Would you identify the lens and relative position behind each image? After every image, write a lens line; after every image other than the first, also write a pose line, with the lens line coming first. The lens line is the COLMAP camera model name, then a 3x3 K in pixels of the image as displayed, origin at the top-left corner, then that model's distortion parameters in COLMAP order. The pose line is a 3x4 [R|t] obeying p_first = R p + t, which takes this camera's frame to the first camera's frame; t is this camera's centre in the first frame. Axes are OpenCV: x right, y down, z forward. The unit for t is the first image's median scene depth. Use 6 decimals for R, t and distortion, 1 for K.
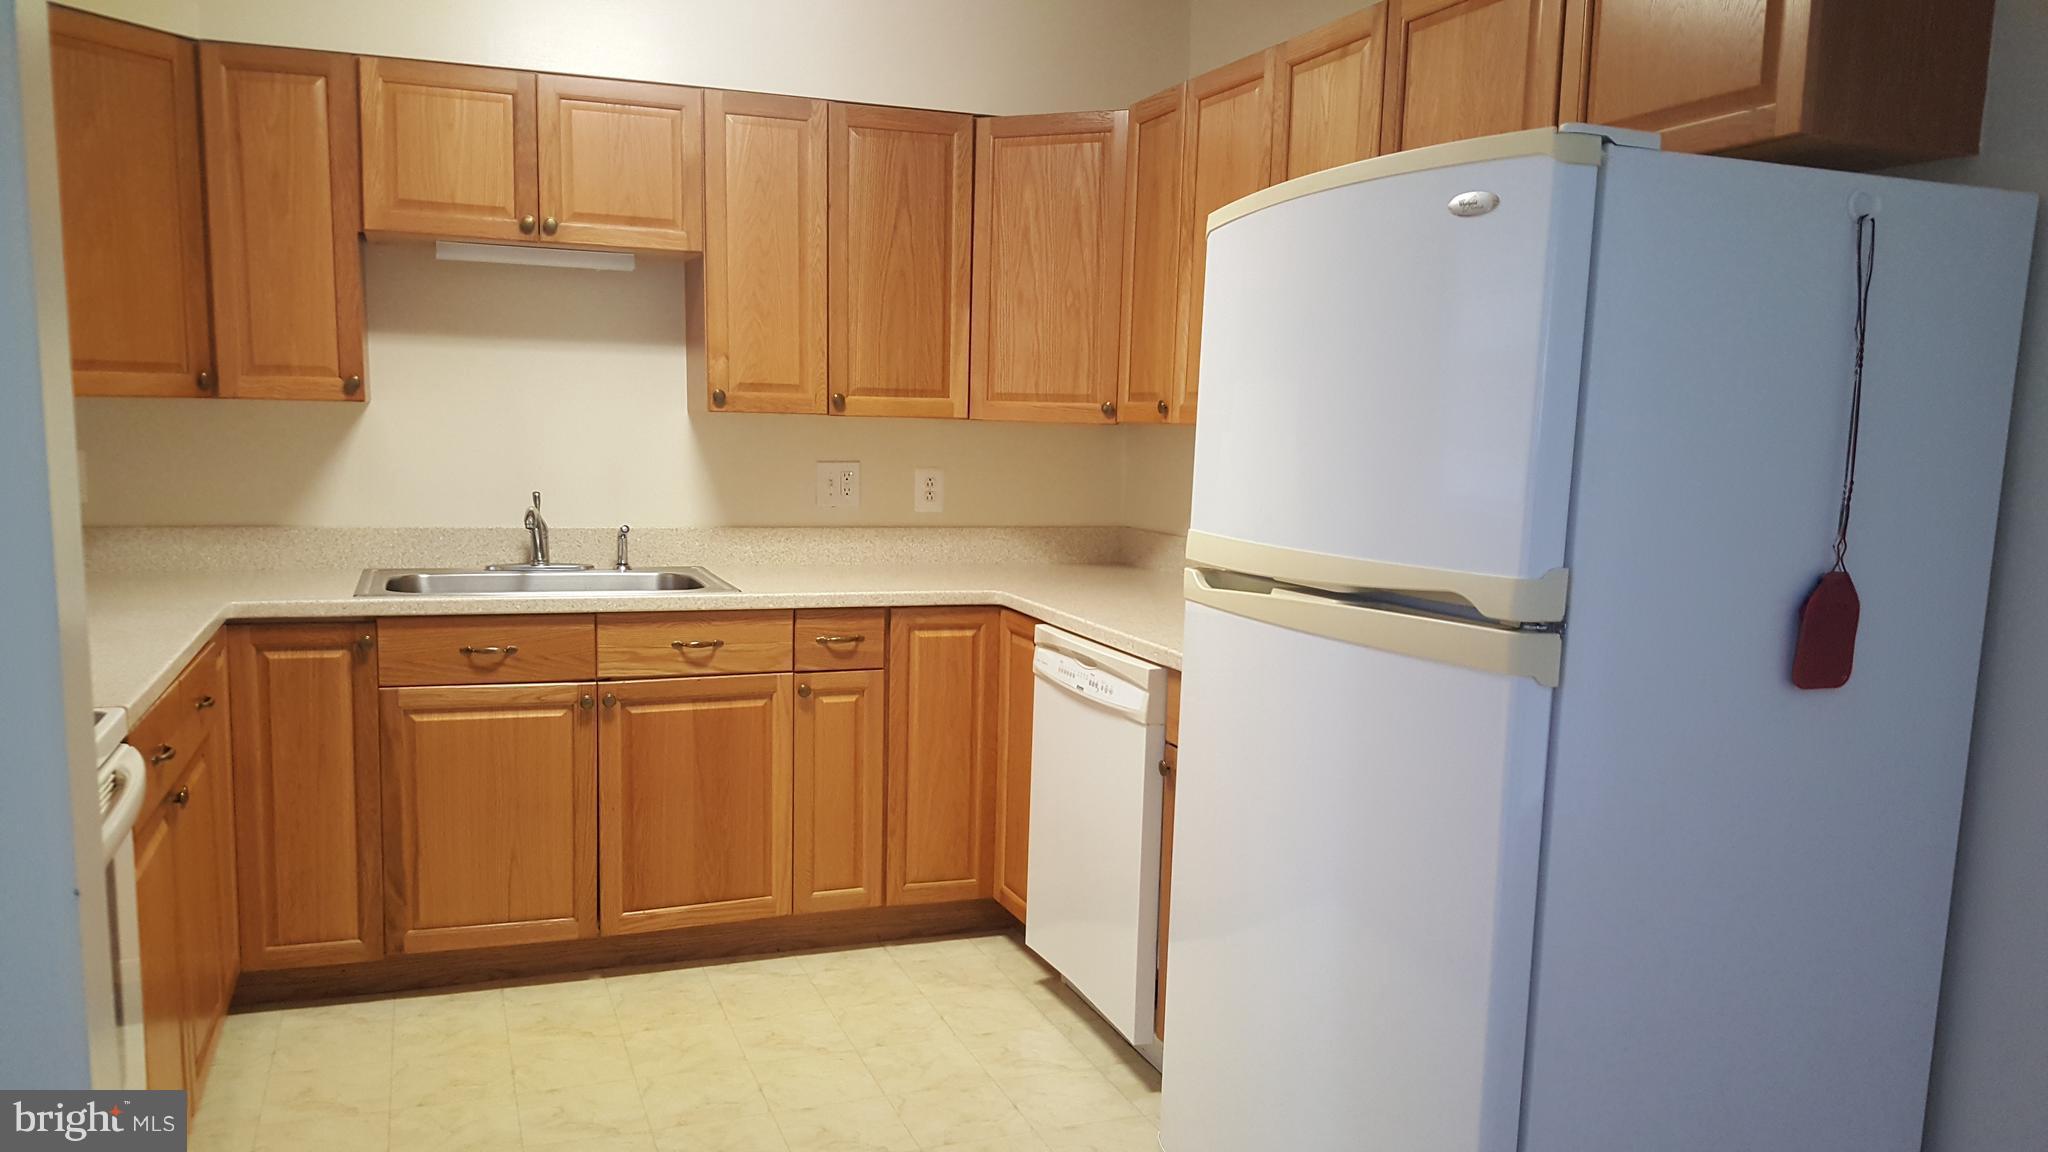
lens RADIAL K [[1548.7, 0, 999.1], [0, 1548.7, 637.7], [0, 0, 1]] dist [0.151432, -0.243073]
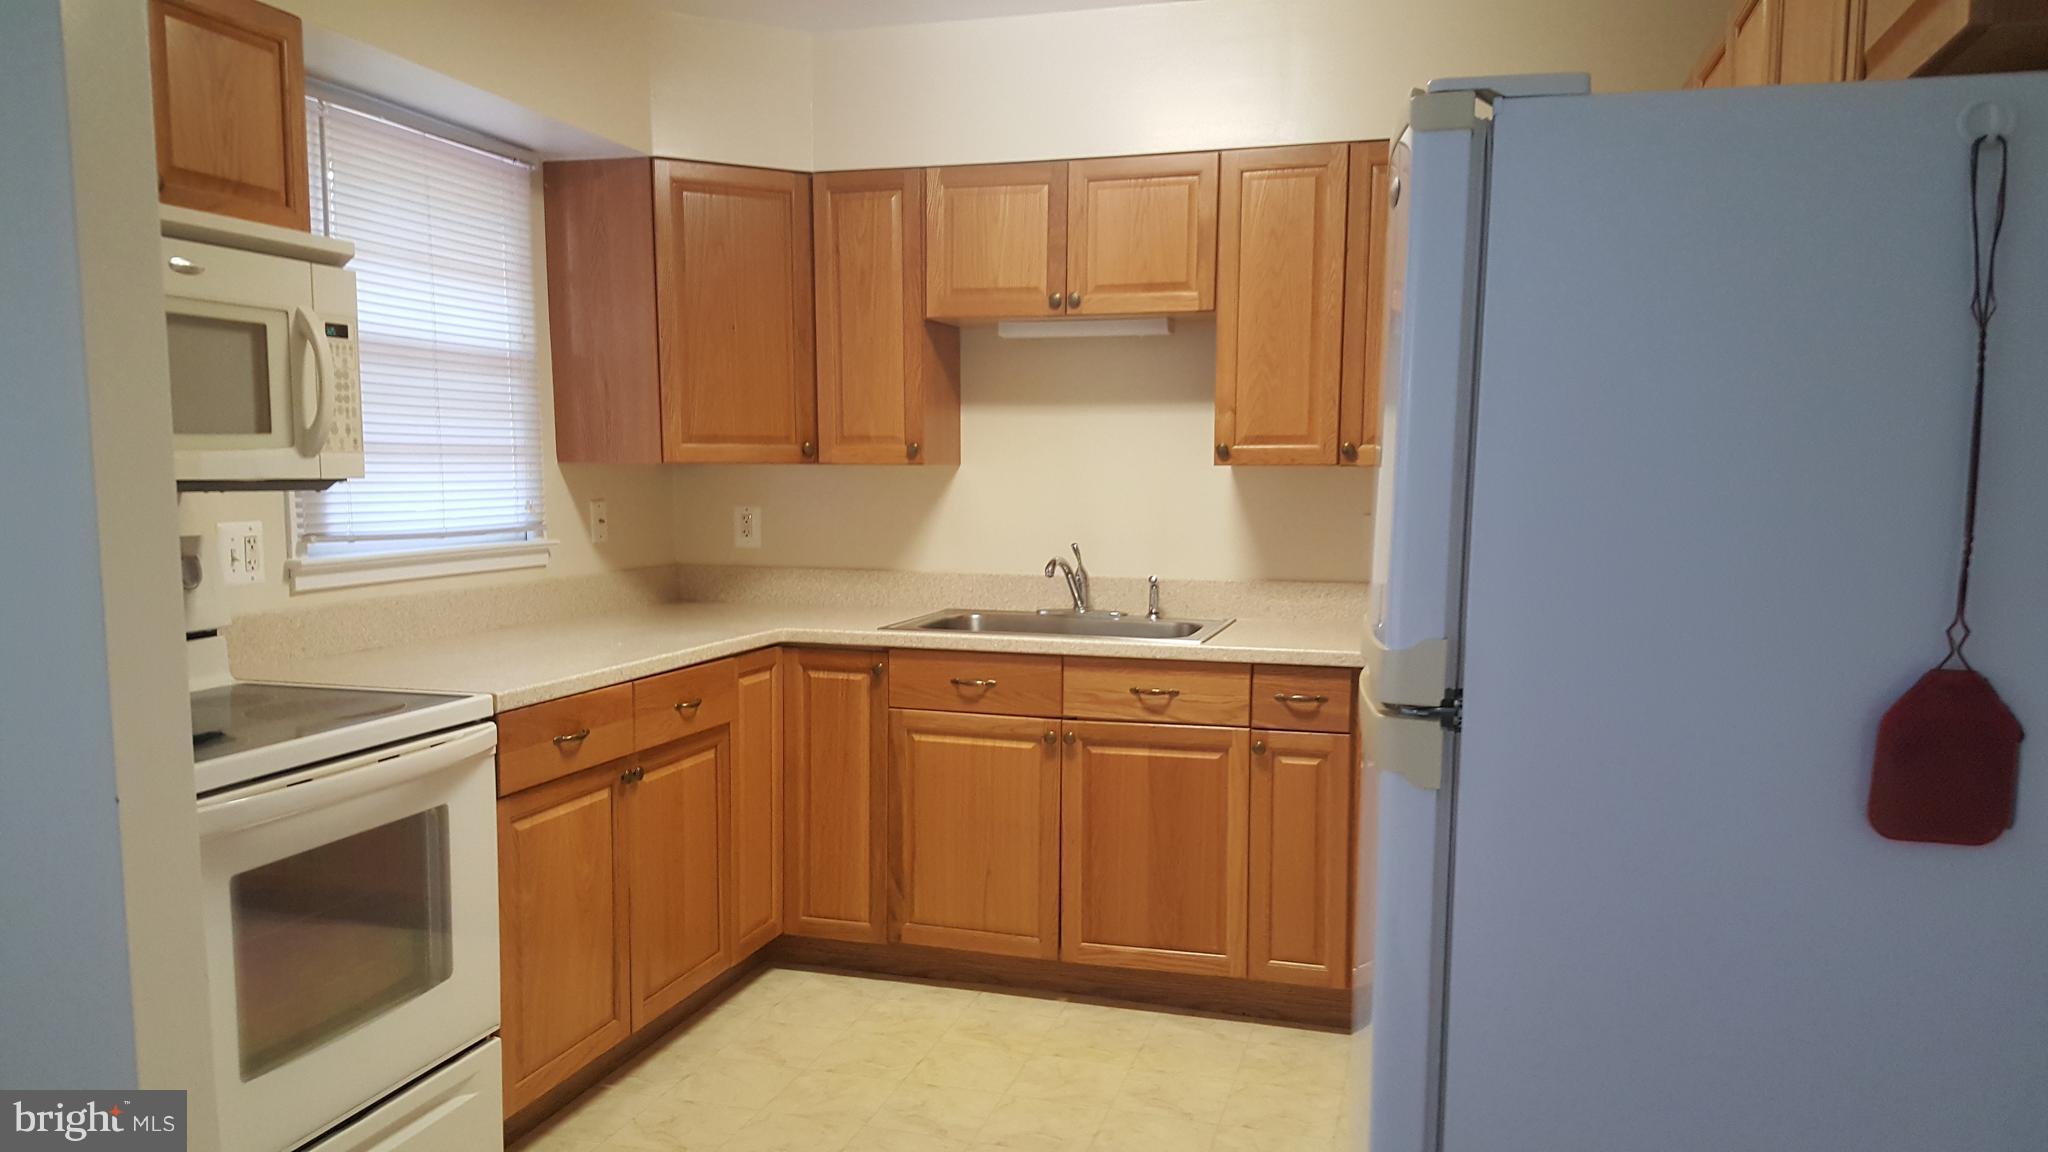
lens RADIAL K [[1548.7, 0, 999.1], [0, 1548.7, 637.7], [0, 0, 1]] dist [0.151432, -0.243073]
pose [[0.794306, 0.049481, -0.605499, 0.339573], [-0.073698, 0.997165, -0.015191, -0.008246], [0.603031, 0.056691, 0.795701, 0.125542]]
